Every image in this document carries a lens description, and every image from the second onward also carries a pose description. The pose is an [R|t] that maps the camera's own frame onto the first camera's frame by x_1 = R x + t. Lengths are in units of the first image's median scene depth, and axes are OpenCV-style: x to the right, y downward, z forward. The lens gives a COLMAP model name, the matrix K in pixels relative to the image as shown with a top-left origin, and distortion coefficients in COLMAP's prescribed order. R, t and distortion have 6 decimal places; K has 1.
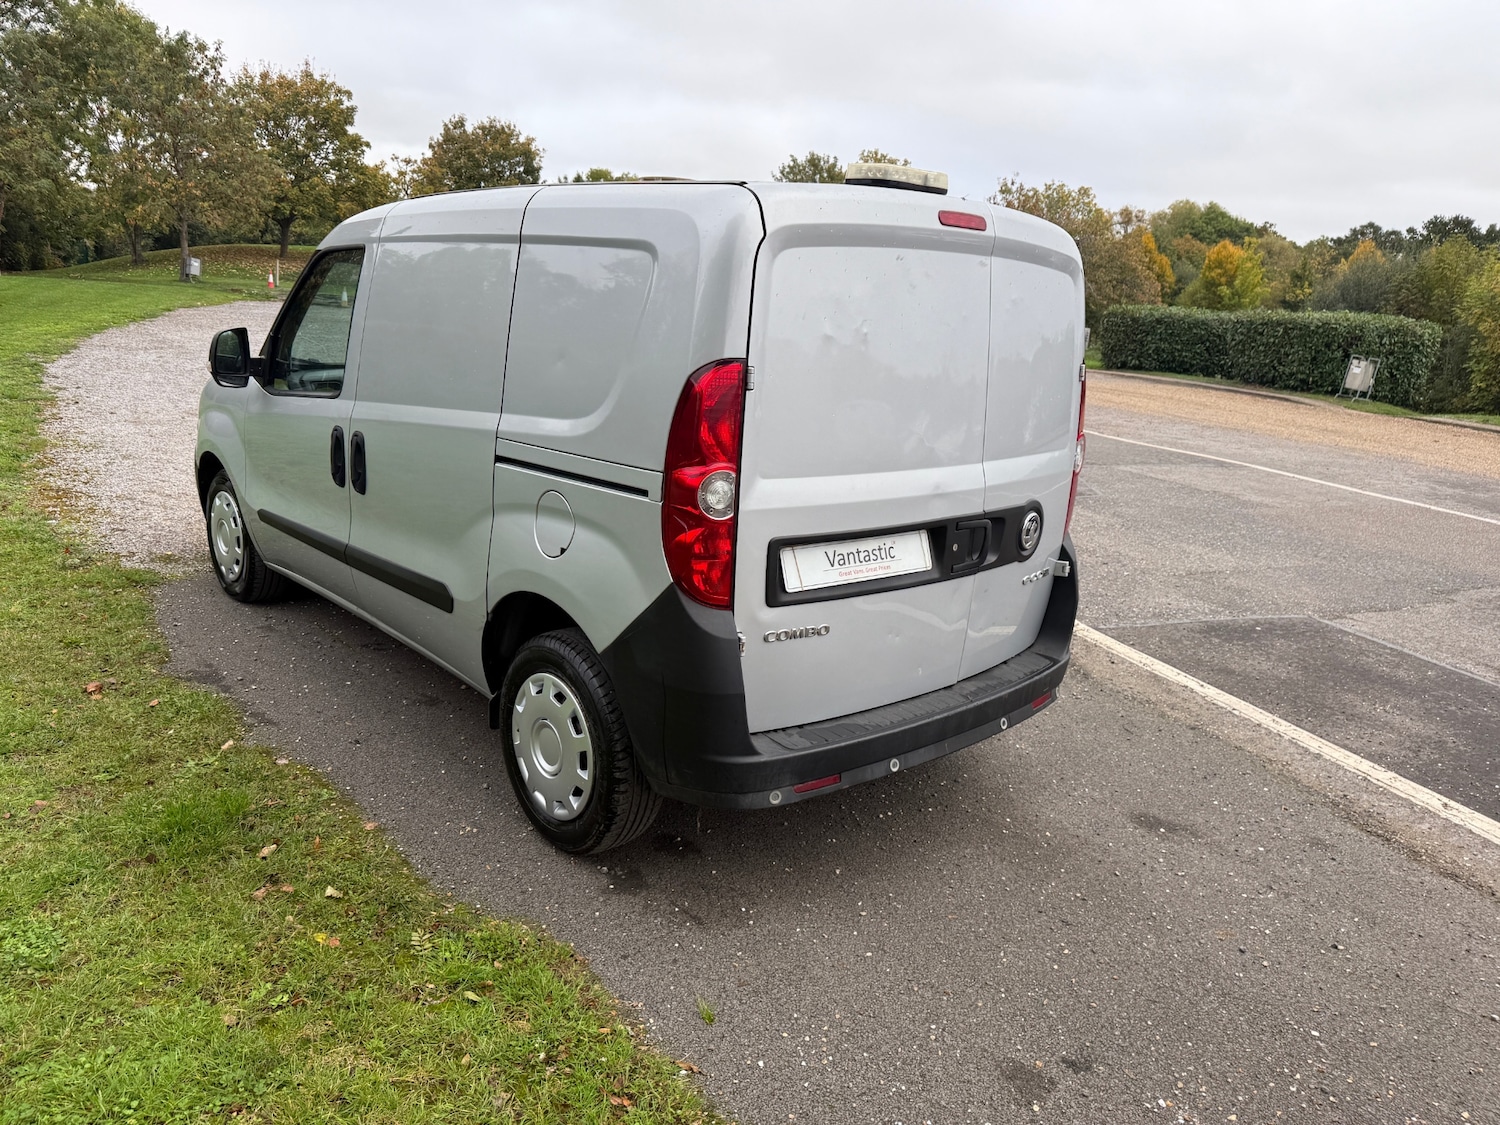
lens RADIAL K [[1060.5, 0, 743.5], [0, 1060.5, 547.3], [0, 0, 1]] dist [0.017623, -0.022851]
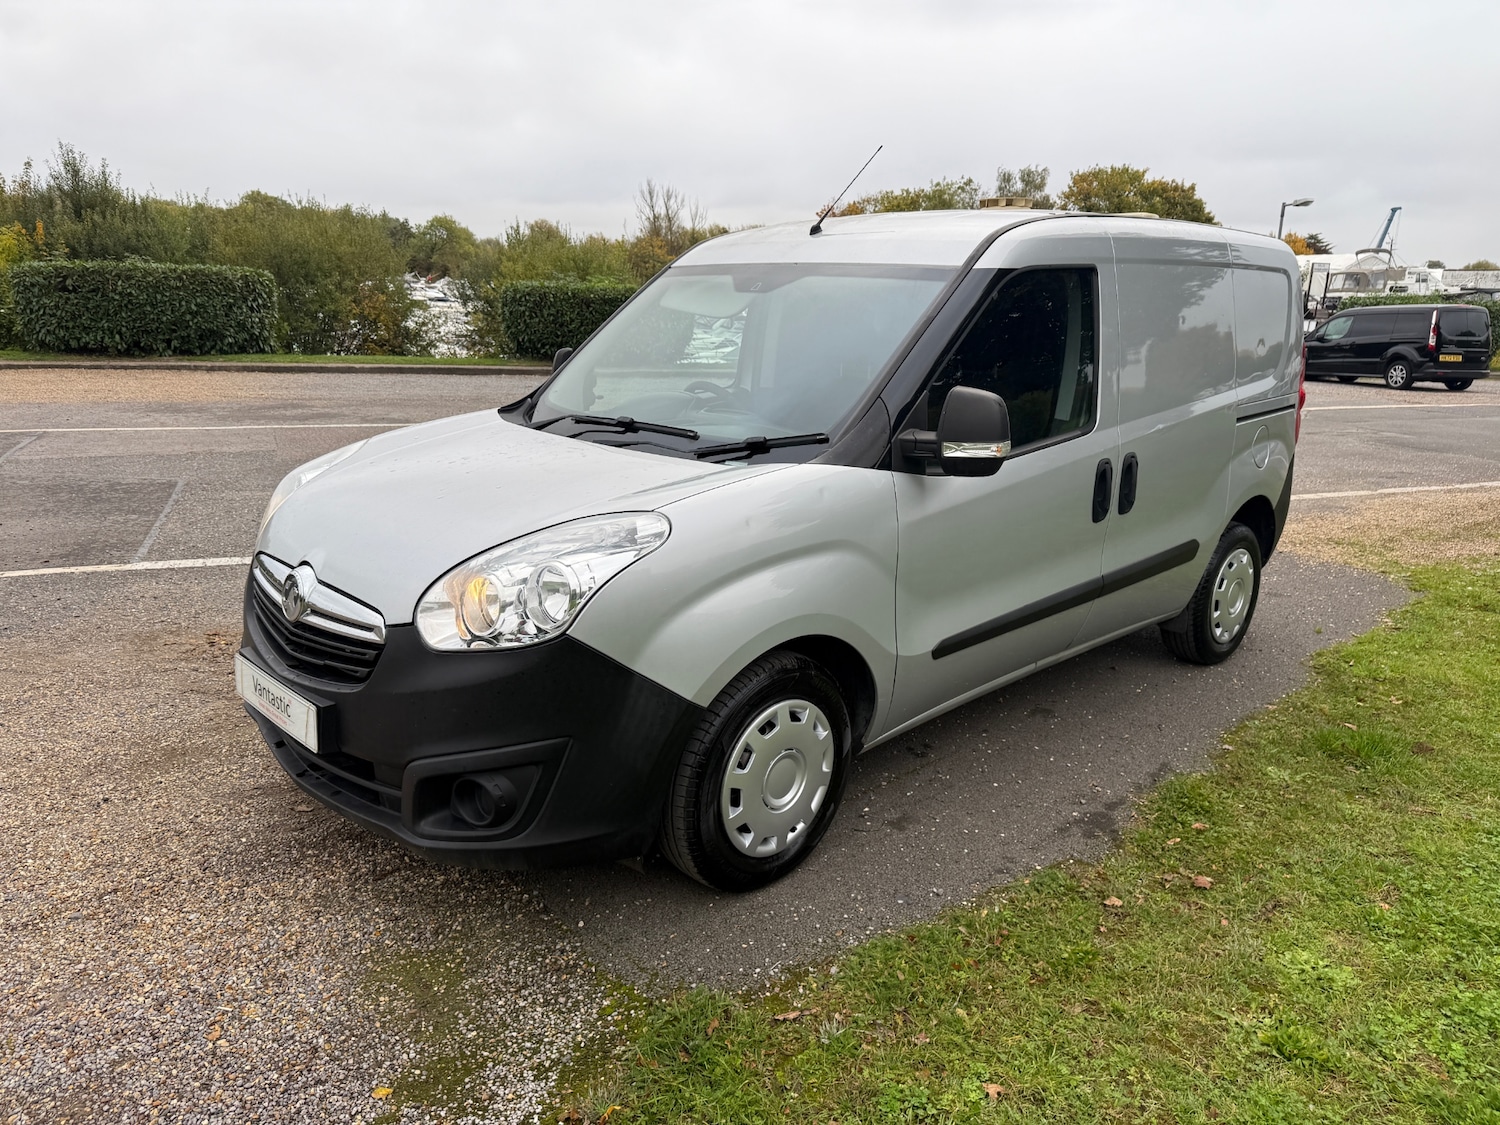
lens RADIAL K [[1060.5, 0, 750.0], [0, 1060.5, 548.7], [0, 0, 1]] dist [0.017623, -0.022851]
pose [[-0.047238, -0.295750, 0.954097, -0.933293], [0.204092, 0.932155, 0.299054, -0.279105], [-0.977811, 0.208850, 0.016327, 0.941774]]
